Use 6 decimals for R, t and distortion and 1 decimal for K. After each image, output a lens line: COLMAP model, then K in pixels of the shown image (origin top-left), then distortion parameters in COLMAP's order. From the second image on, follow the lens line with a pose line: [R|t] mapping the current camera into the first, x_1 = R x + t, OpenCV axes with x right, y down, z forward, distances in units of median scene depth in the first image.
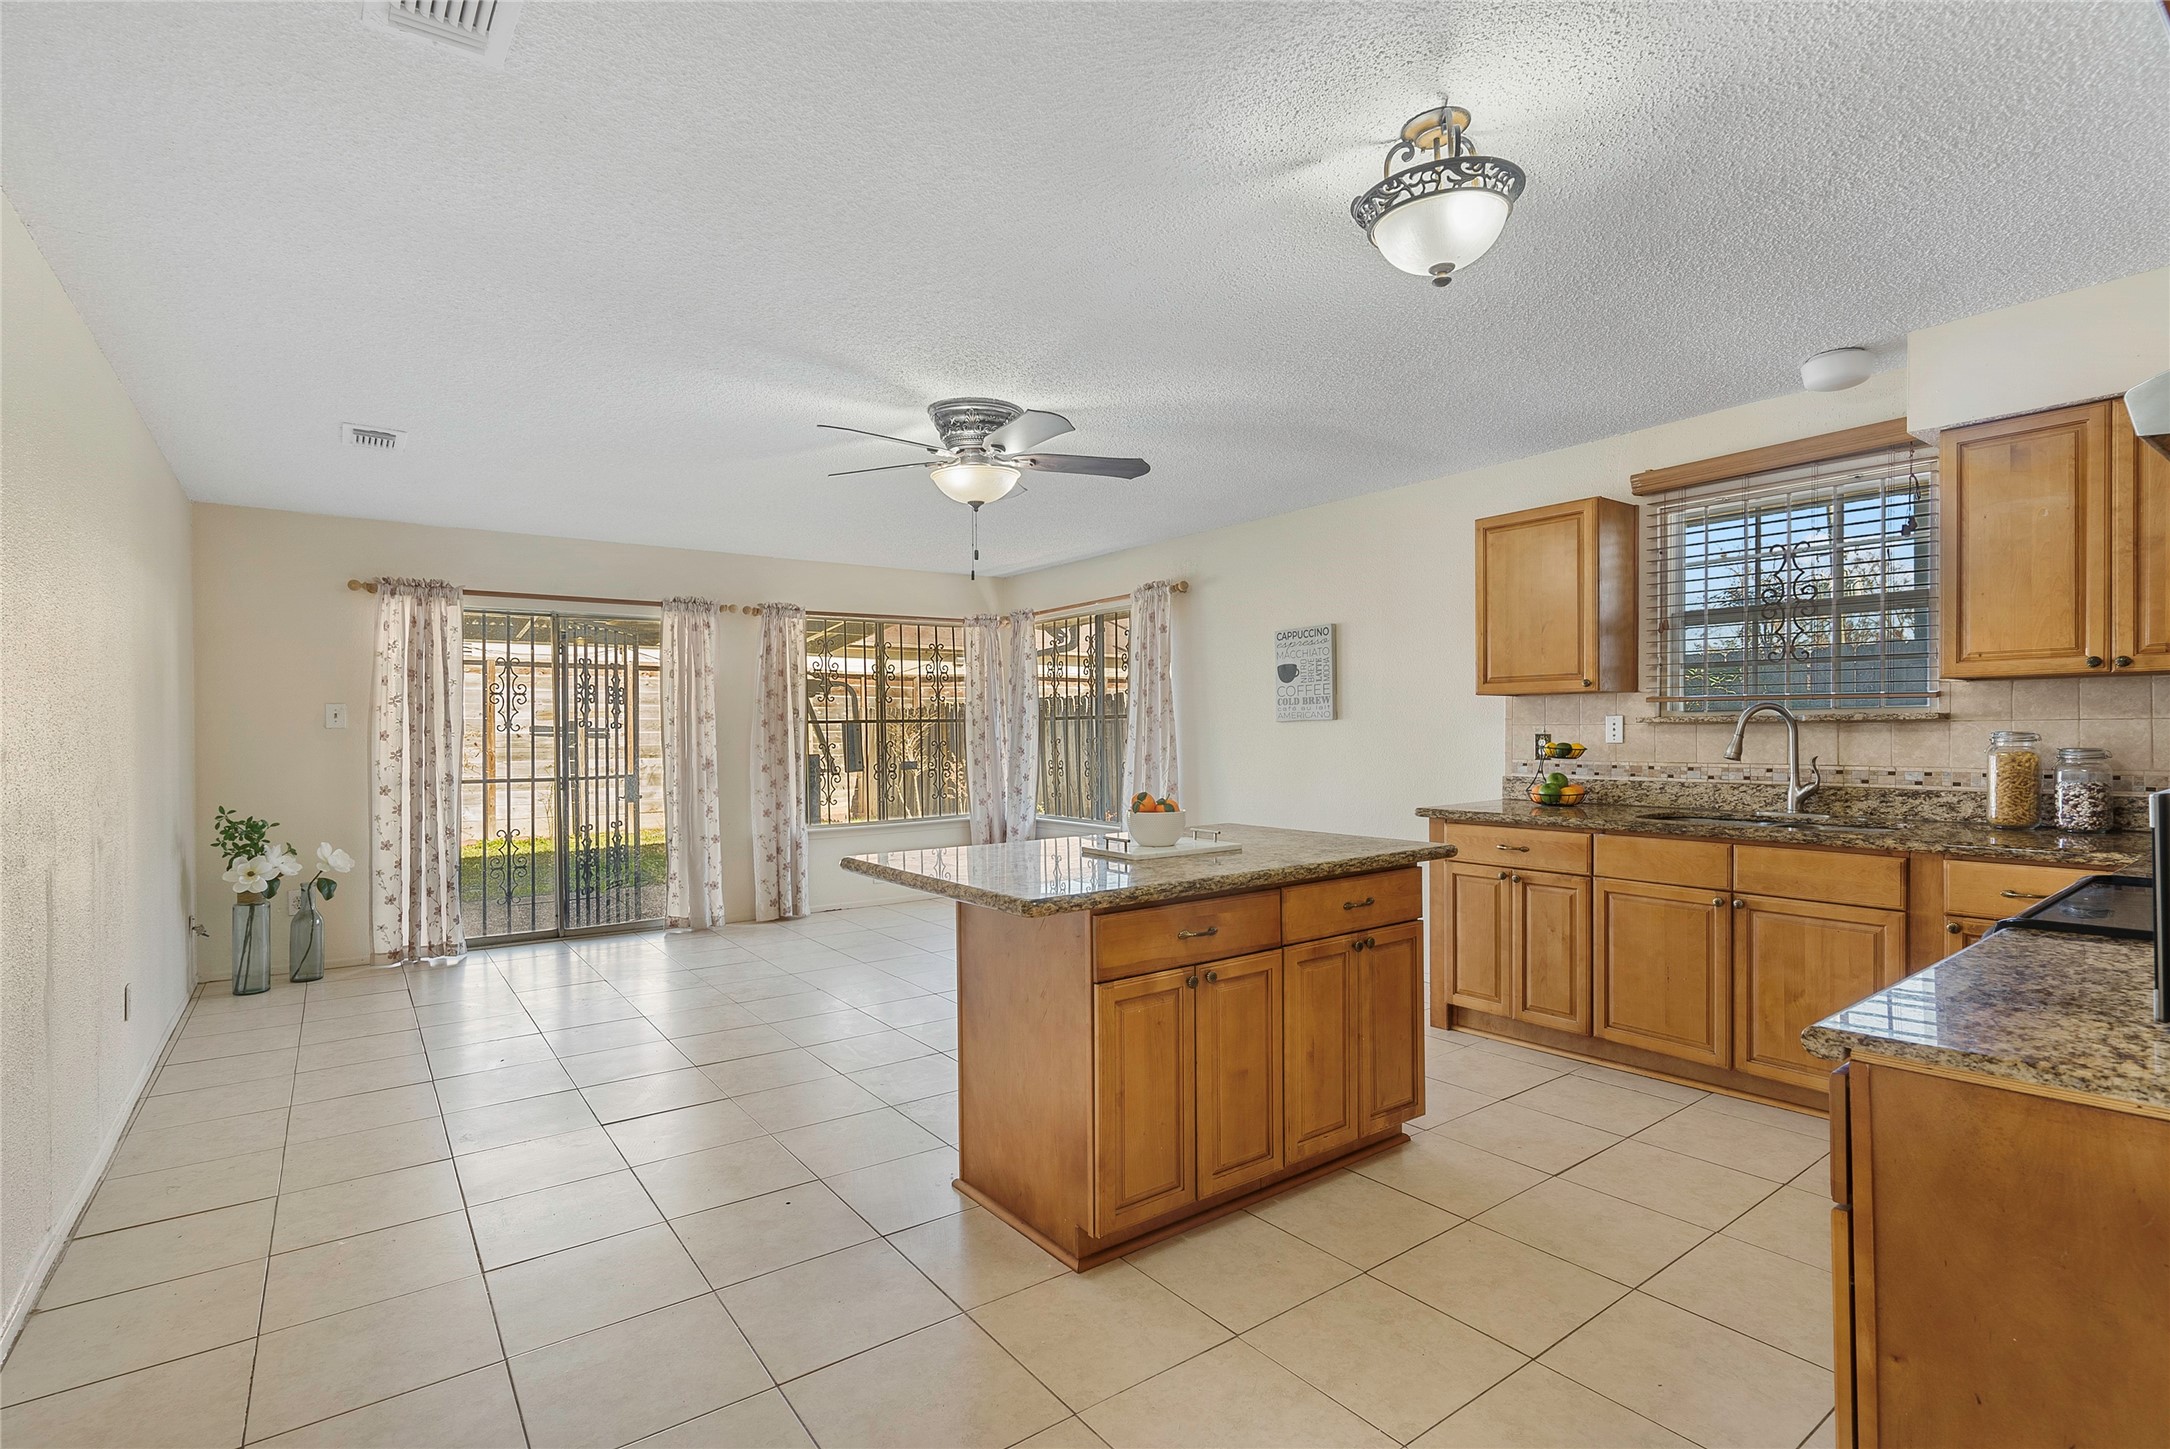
lens RADIAL K [[1021.5, 0, 1079.8], [0, 1021.5, 732.3], [0, 0, 1]] dist [0.002279, 0.000493]
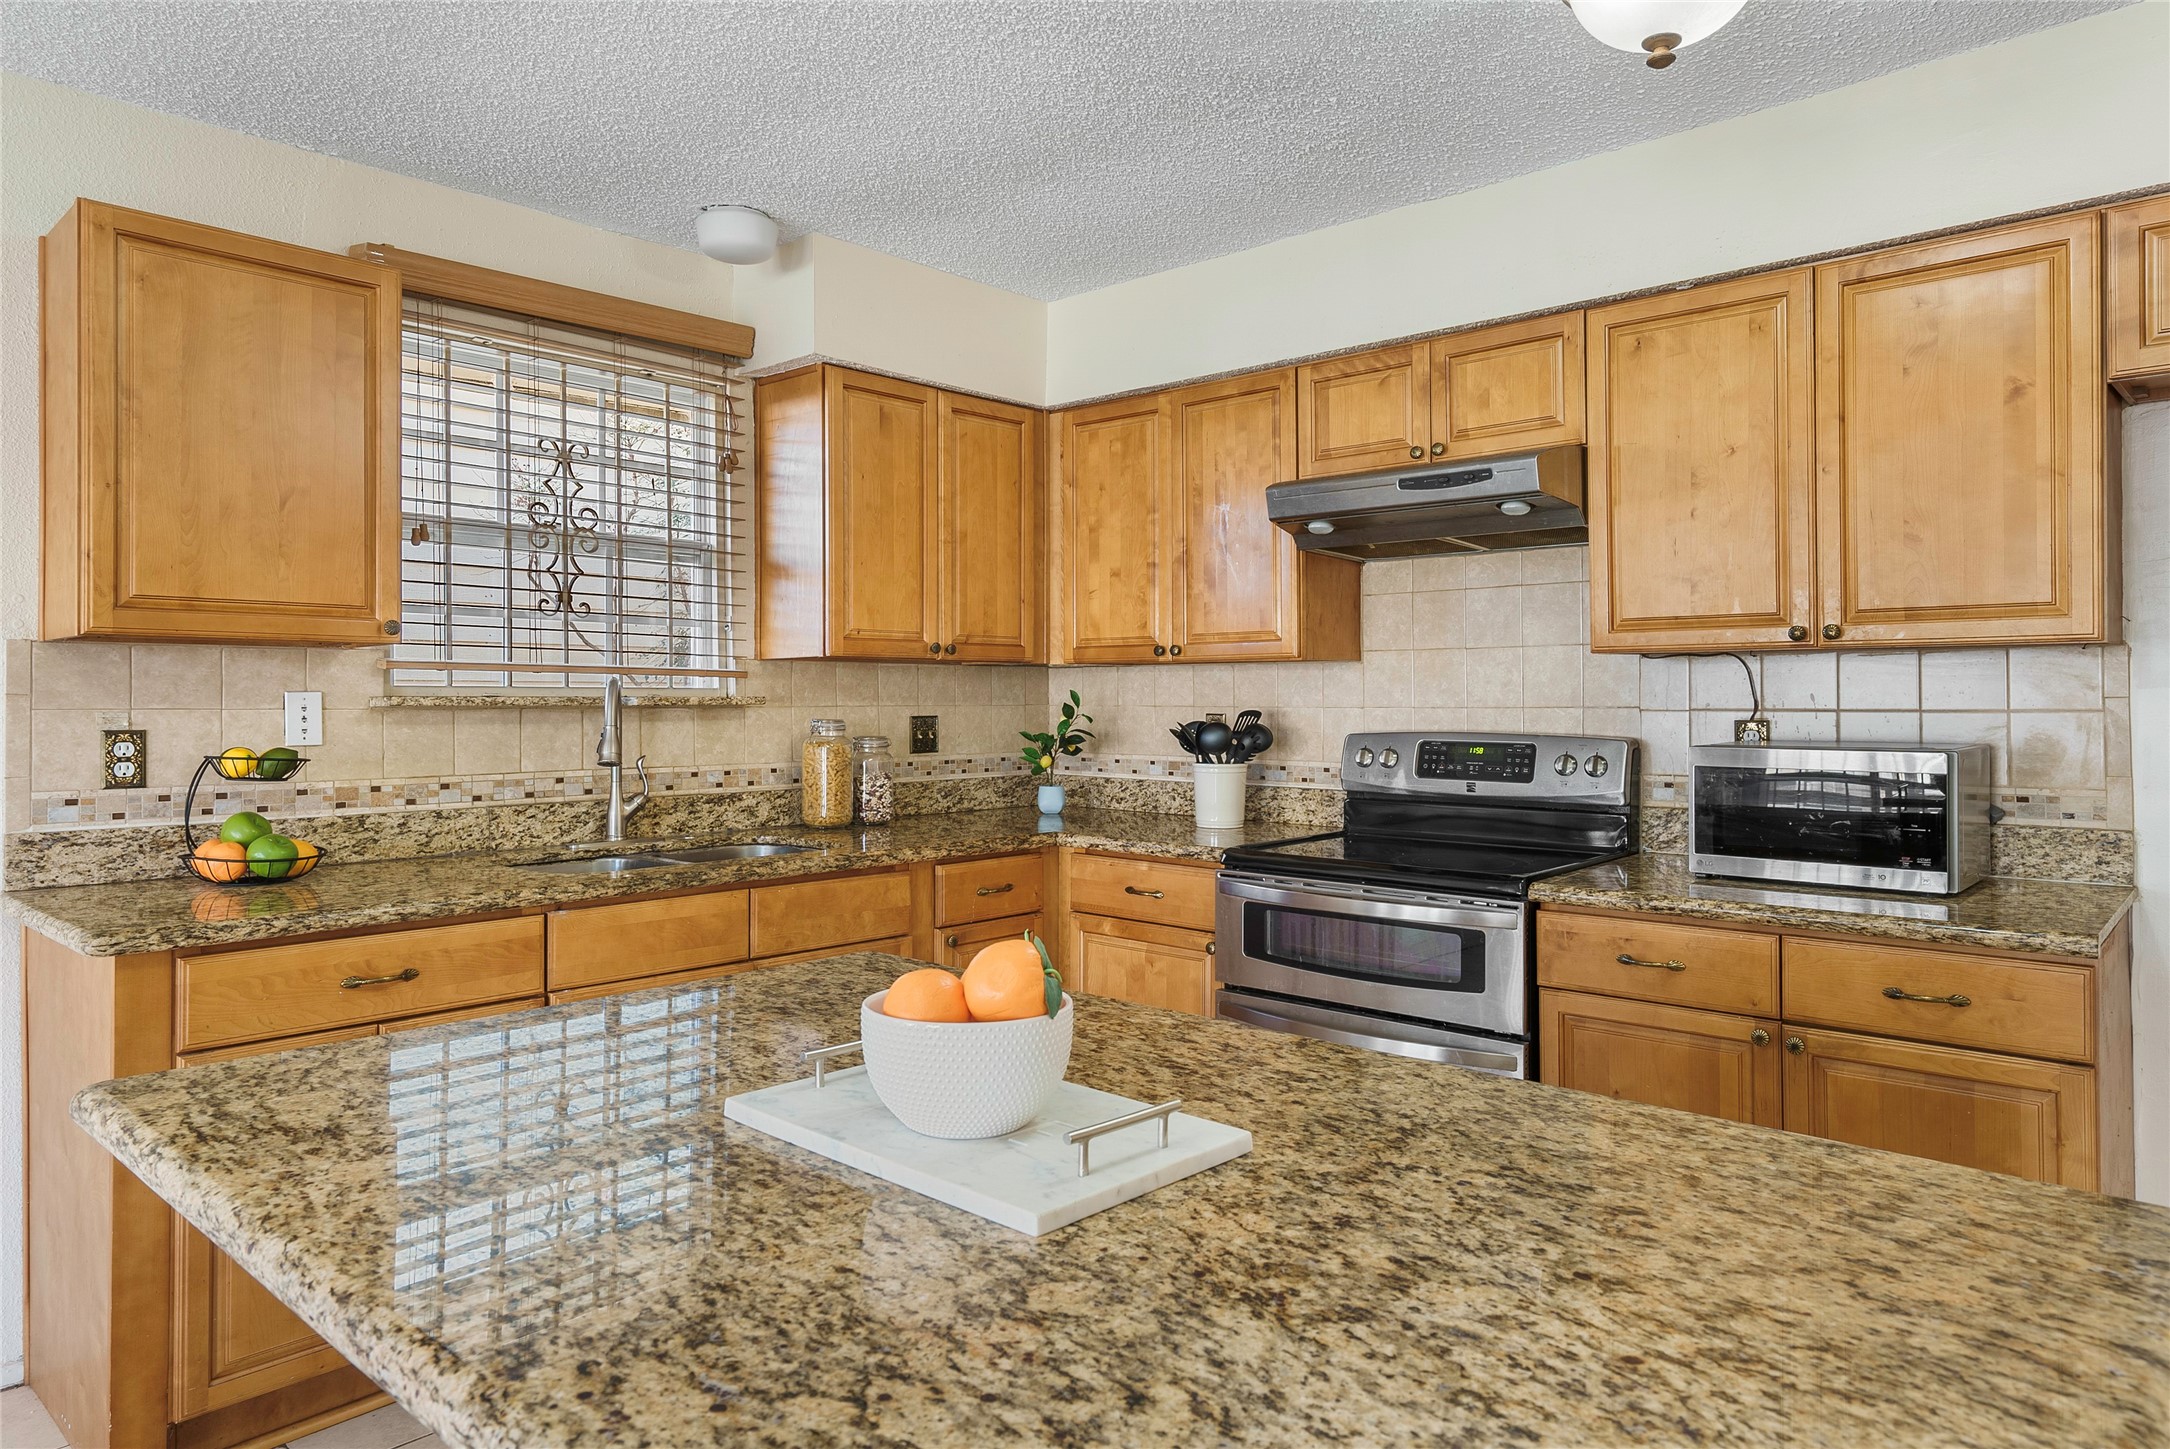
lens RADIAL K [[1367.9, 0, 1078.4], [0, 1367.9, 682.7], [0, 0, 1]] dist [0.004473, 0.001862]
pose [[-0.193585, 0.023995, 0.980790, -0.256335], [0.006082, 0.999711, -0.023257, -0.002972], [-0.981065, 0.001463, -0.193675, 0.867109]]
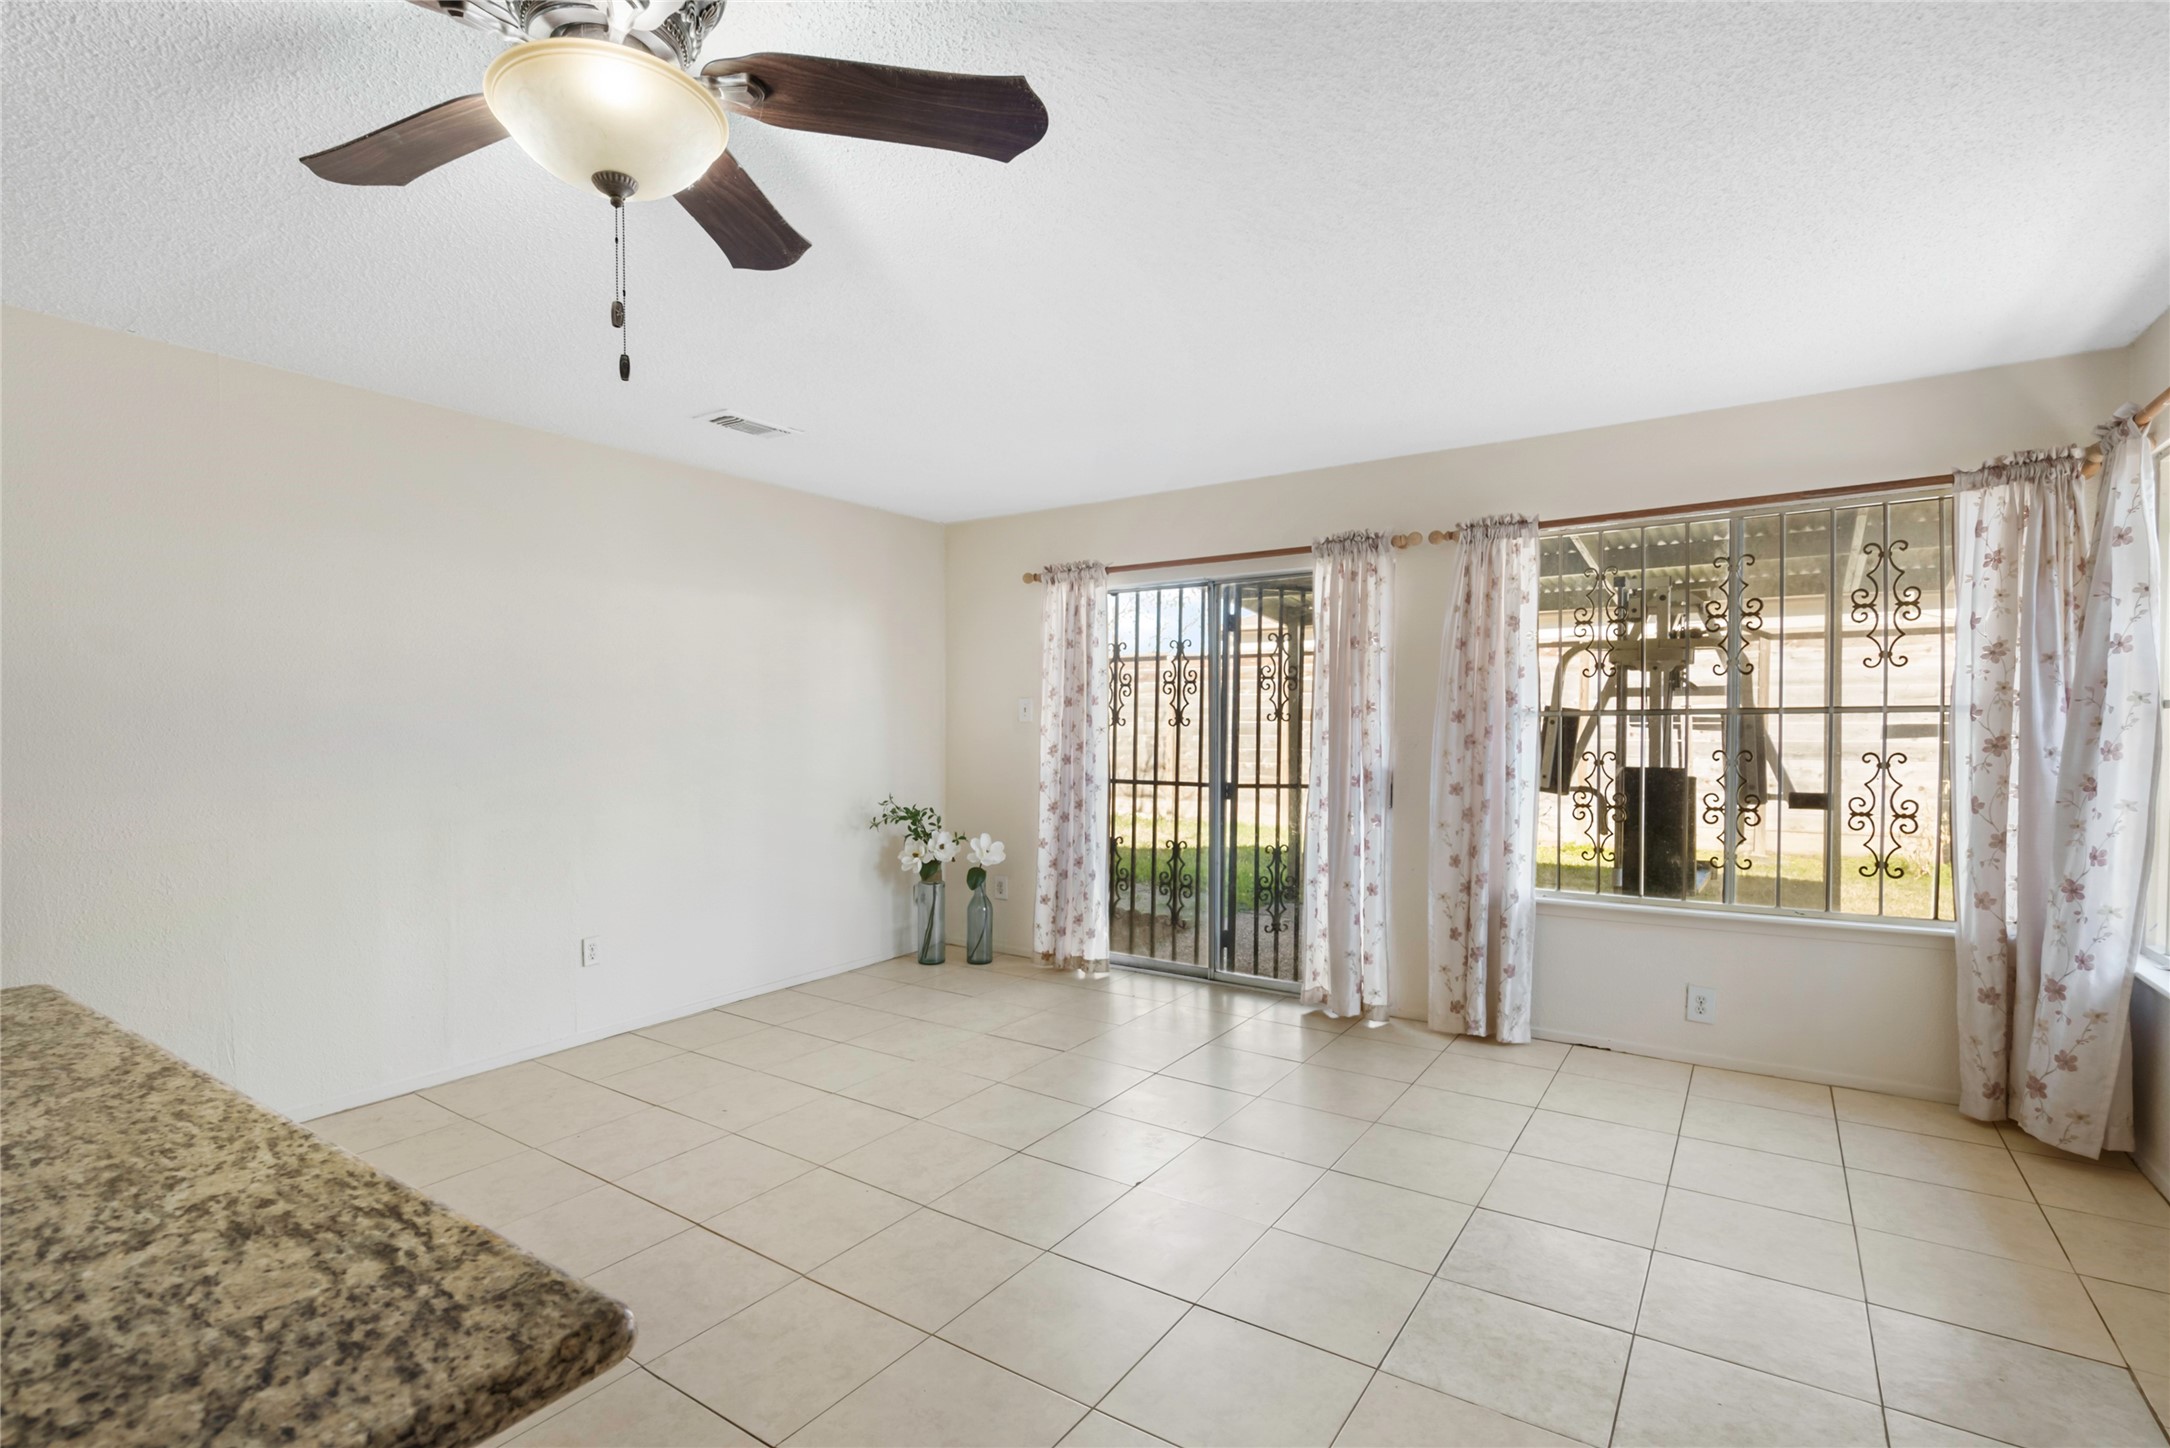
lens RADIAL K [[1021.5, 0, 1079.8], [0, 1021.5, 731.8], [0, 0, 1]] dist [0.002279, 0.000493]
pose [[0.333753, 0.015932, -0.942526, 0.374347], [-0.002710, 0.999869, 0.015941, -0.015643], [0.942657, -0.002766, 0.333752, 1.077765]]
